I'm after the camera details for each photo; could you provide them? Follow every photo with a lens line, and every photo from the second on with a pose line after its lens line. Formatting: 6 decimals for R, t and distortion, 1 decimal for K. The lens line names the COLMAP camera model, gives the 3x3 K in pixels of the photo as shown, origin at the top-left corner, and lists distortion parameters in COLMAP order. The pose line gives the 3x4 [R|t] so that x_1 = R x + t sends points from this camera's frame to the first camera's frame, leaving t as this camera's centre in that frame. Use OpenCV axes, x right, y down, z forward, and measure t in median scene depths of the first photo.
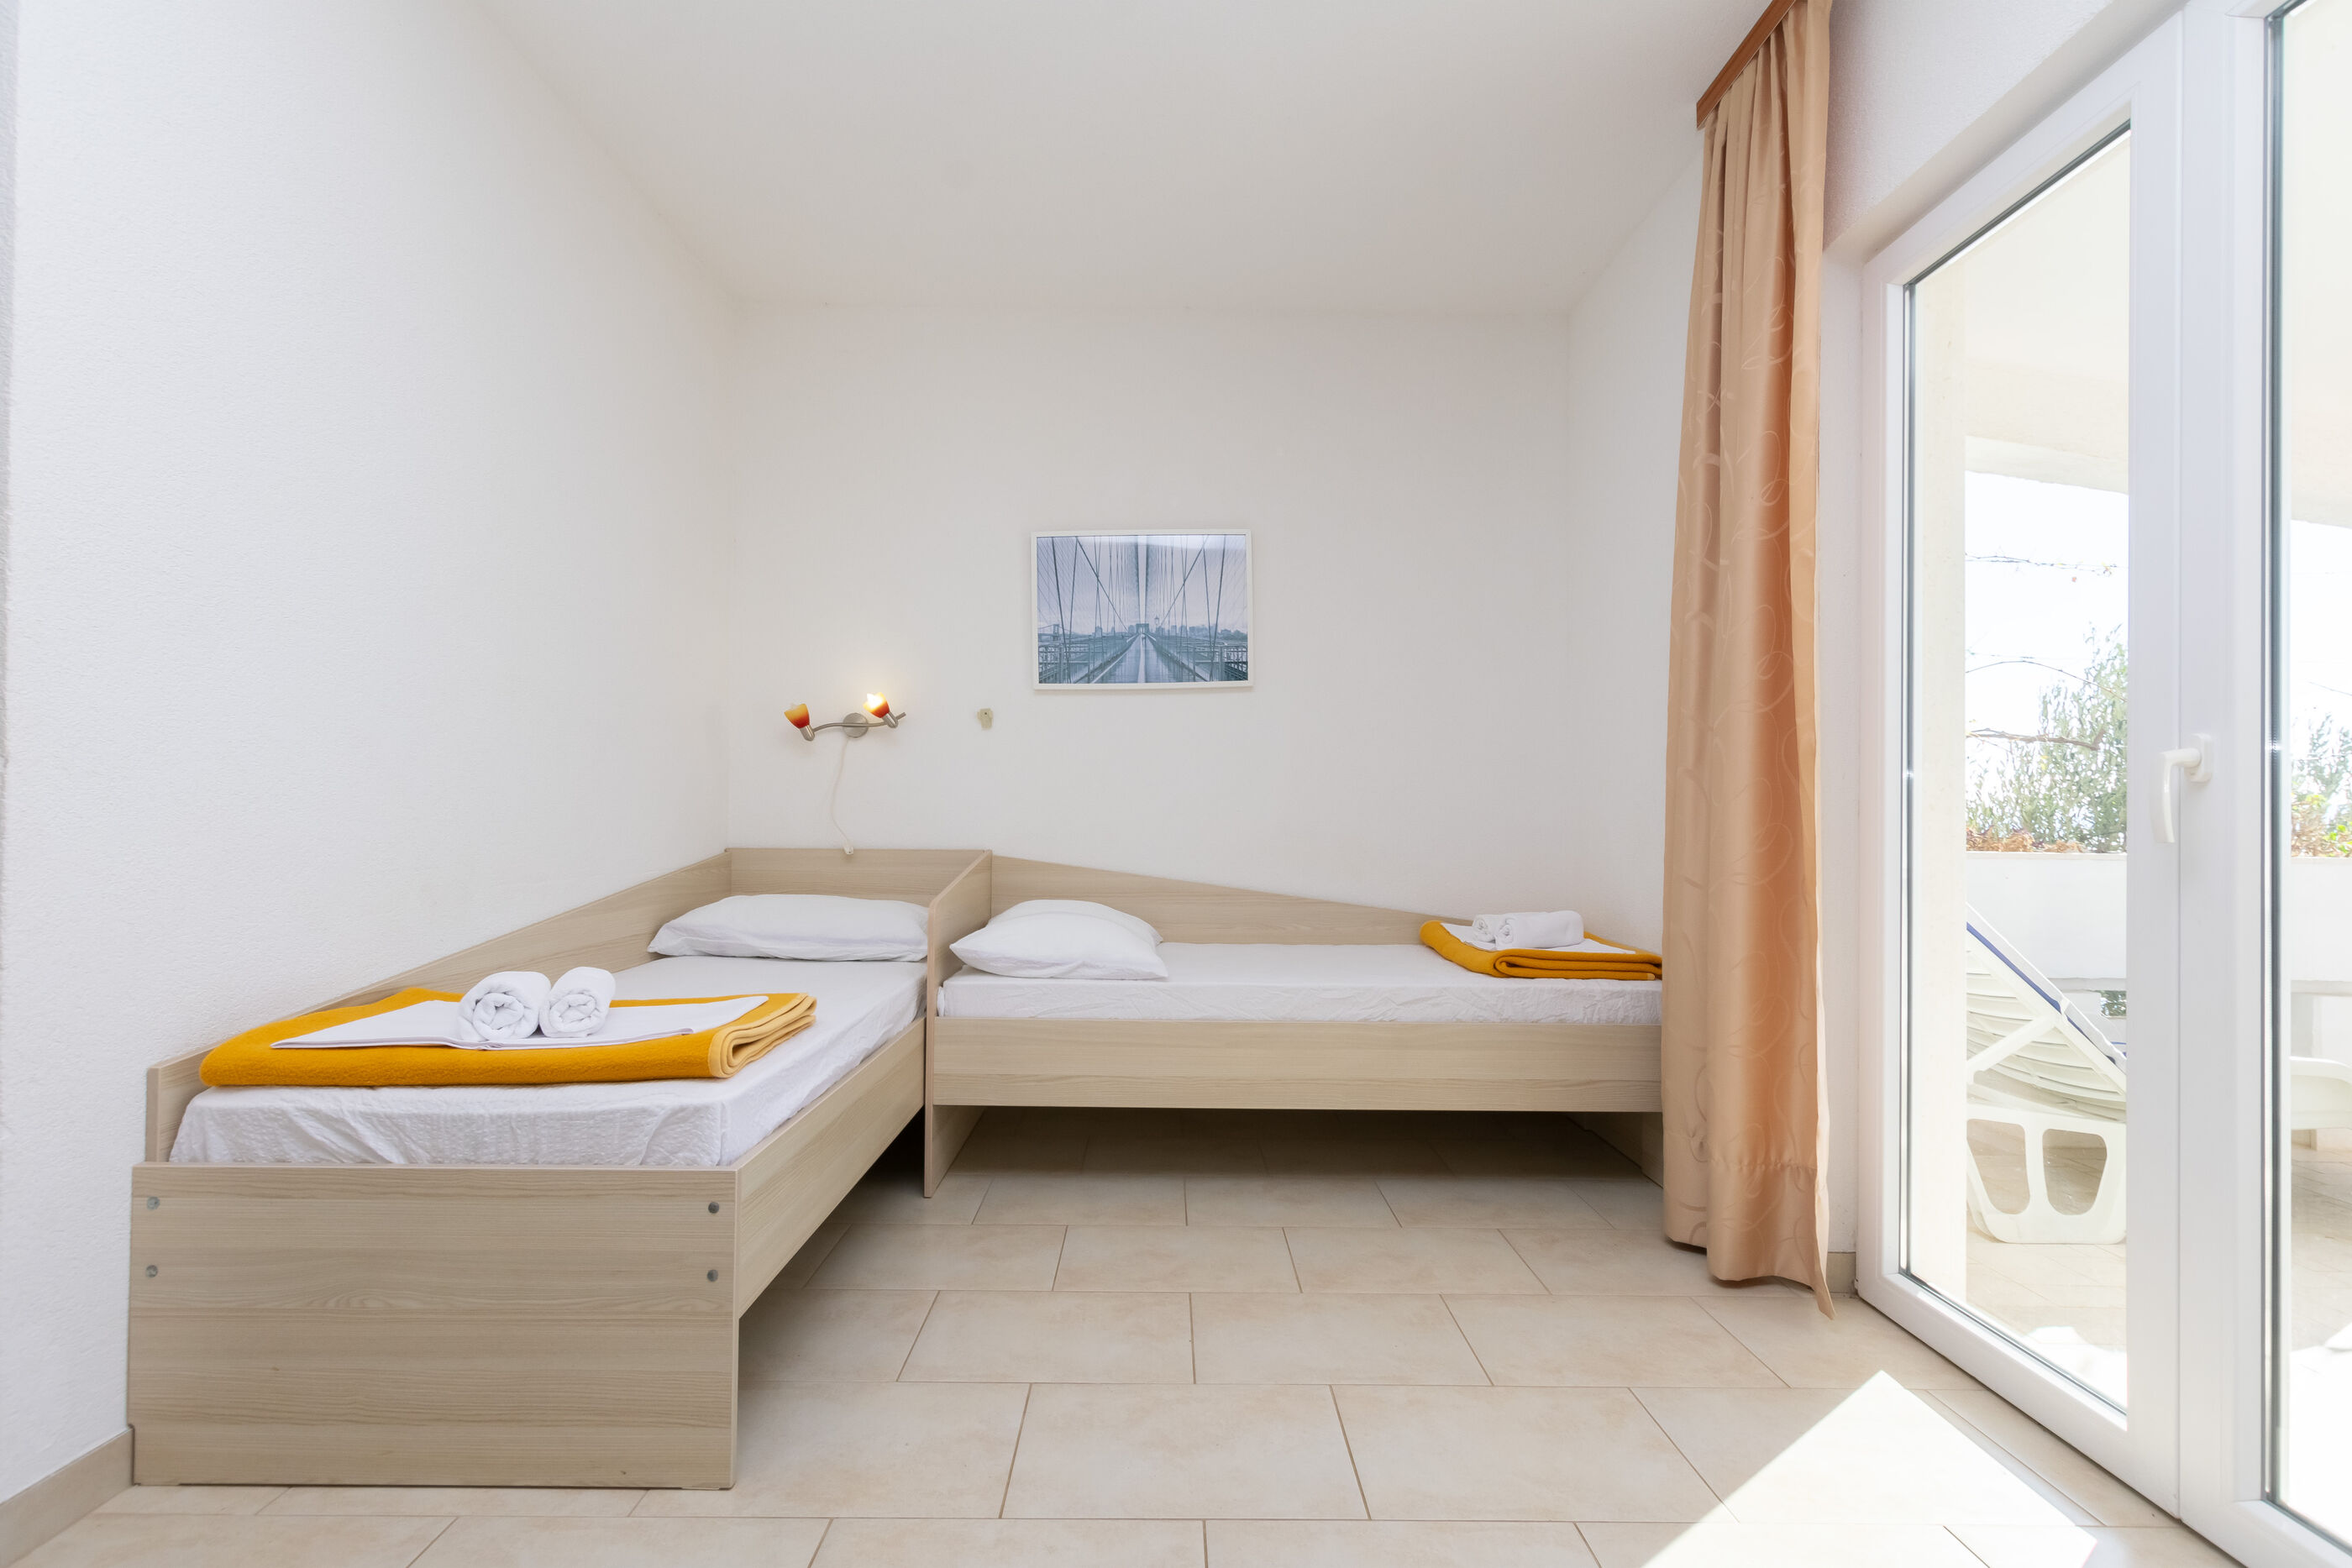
lens RADIAL K [[1023.5, 0, 1174.2], [0, 1023.5, 799.9], [0, 0, 1]] dist [-0.000959, -0.001081]
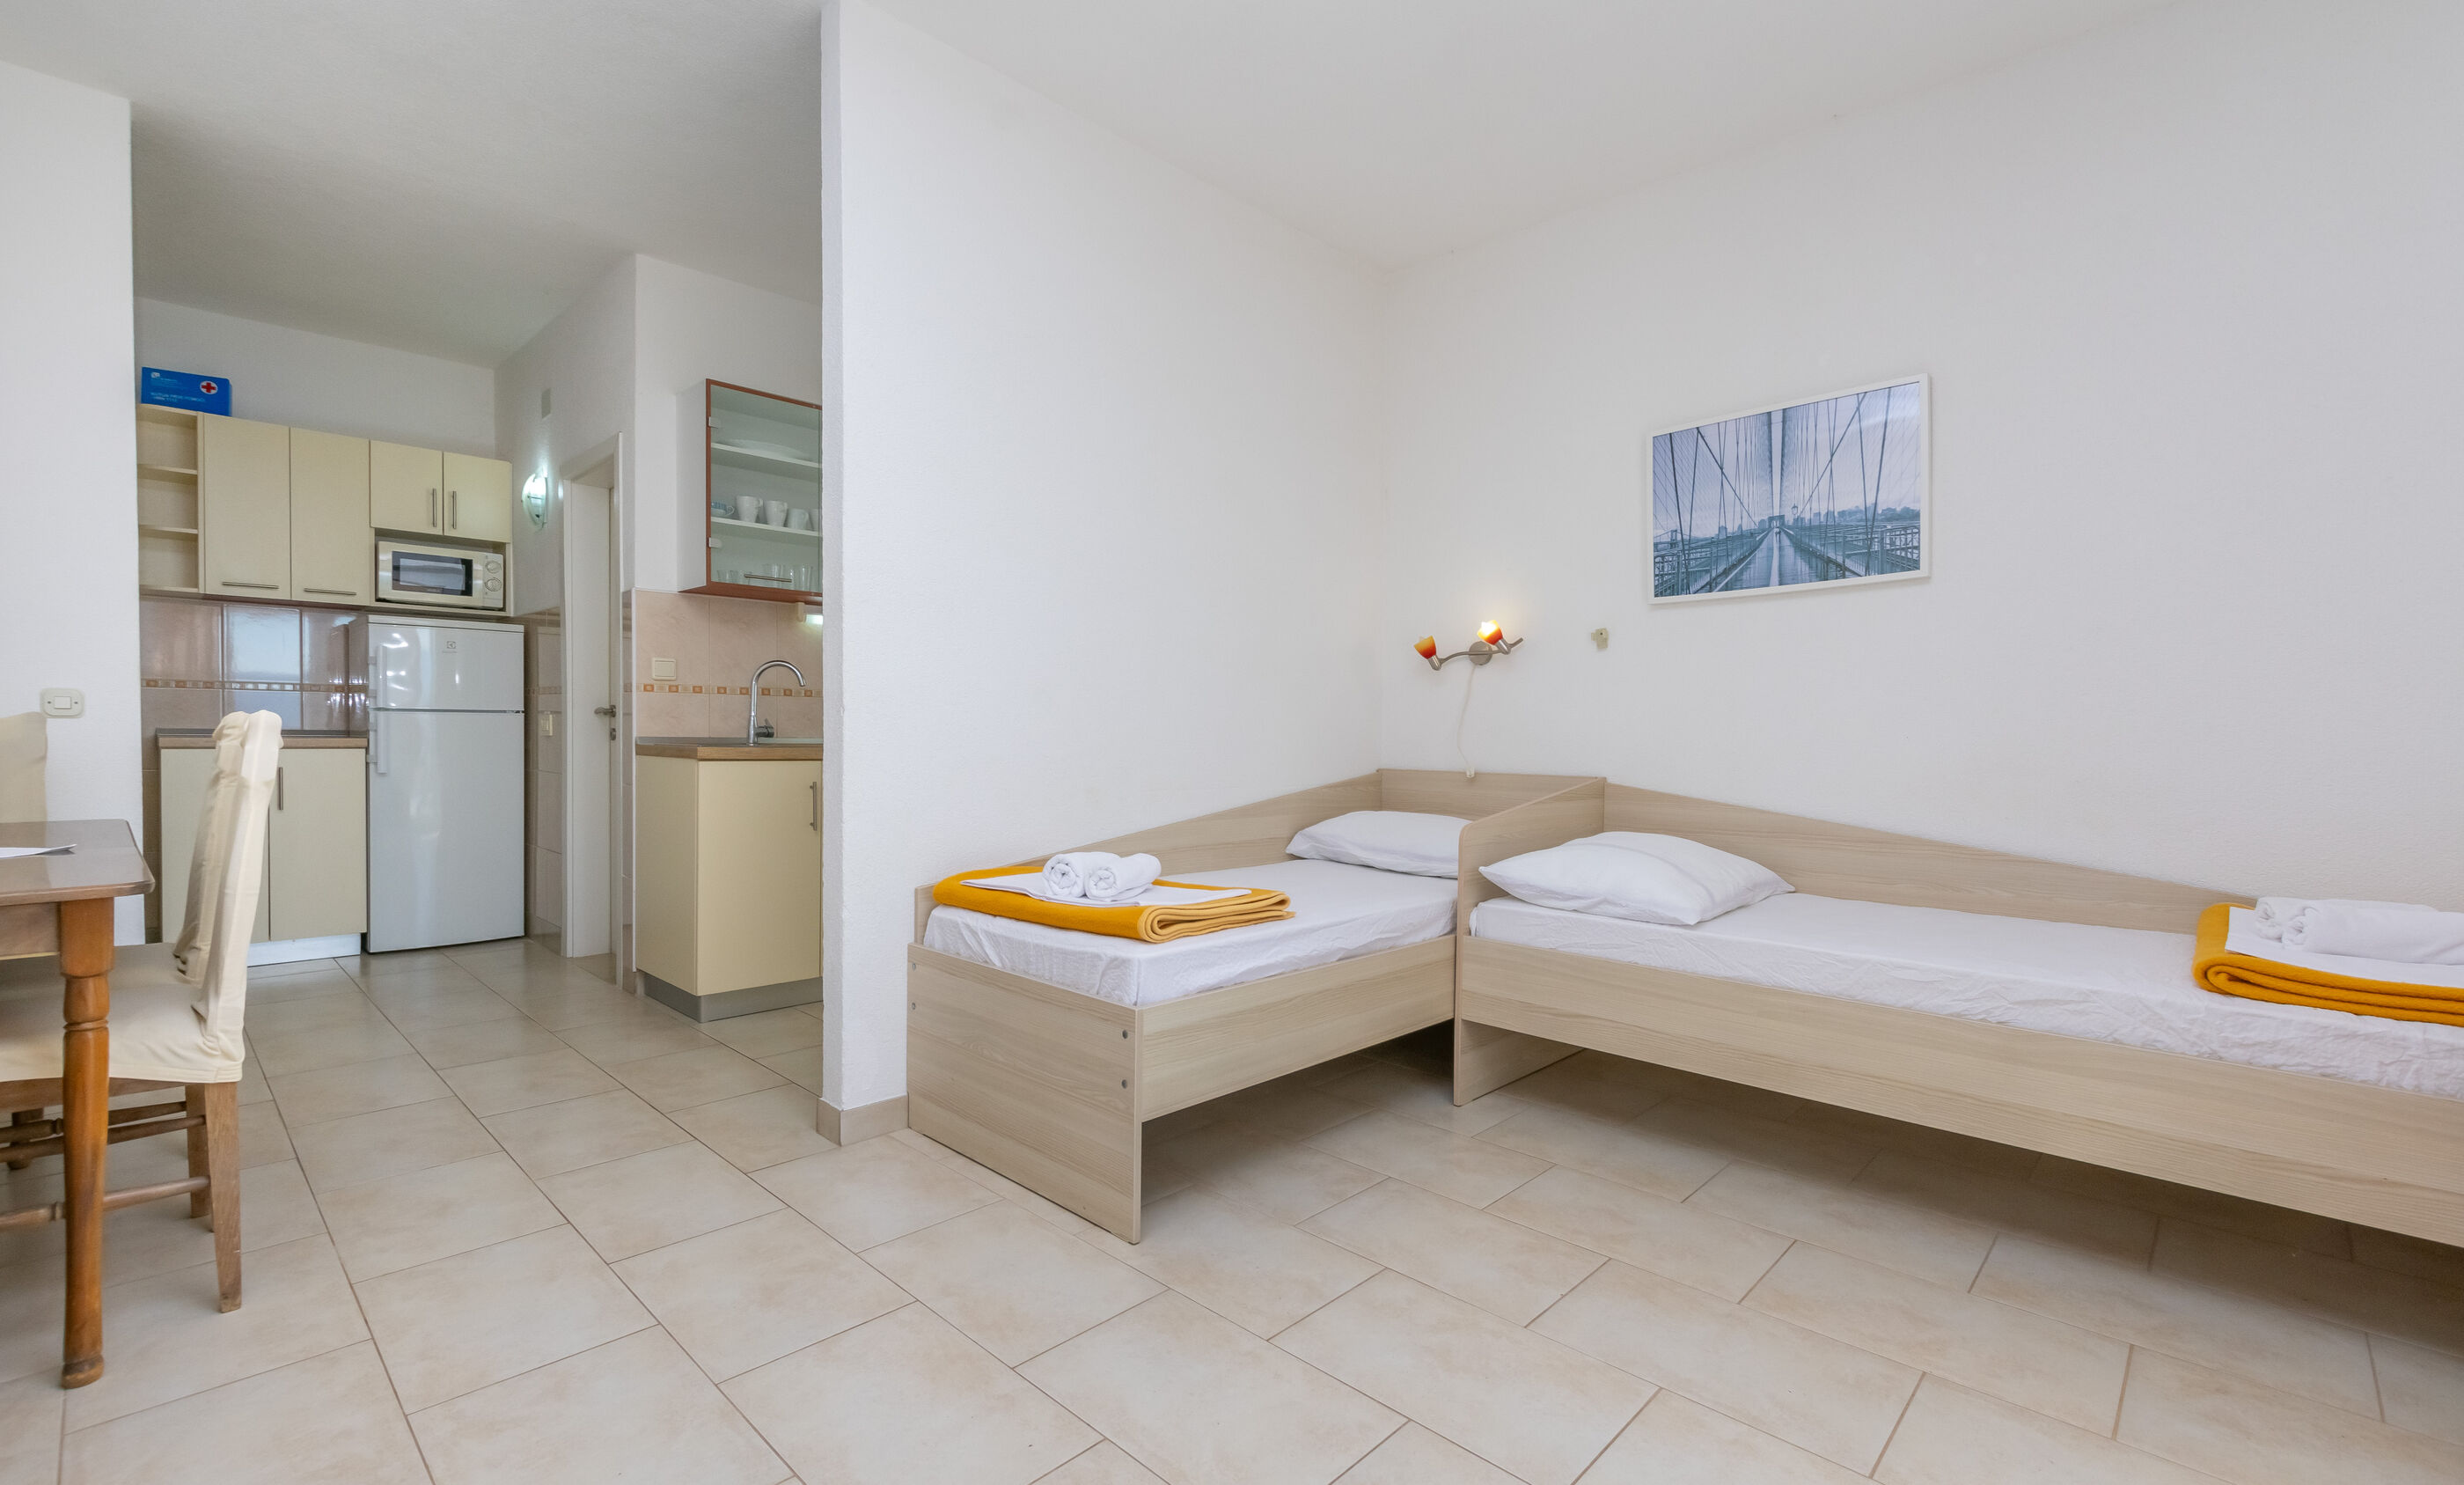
lens RADIAL K [[1076.8, 0, 1219.8], [0, 1076.8, 750.4], [0, 0, 1]] dist [-0.000792, -0.000057]
pose [[0.708805, 0.012633, -0.705292, 0.358791], [0.006553, 0.999679, 0.024492, -0.004101], [0.705374, -0.021982, 0.708494, 0.053888]]
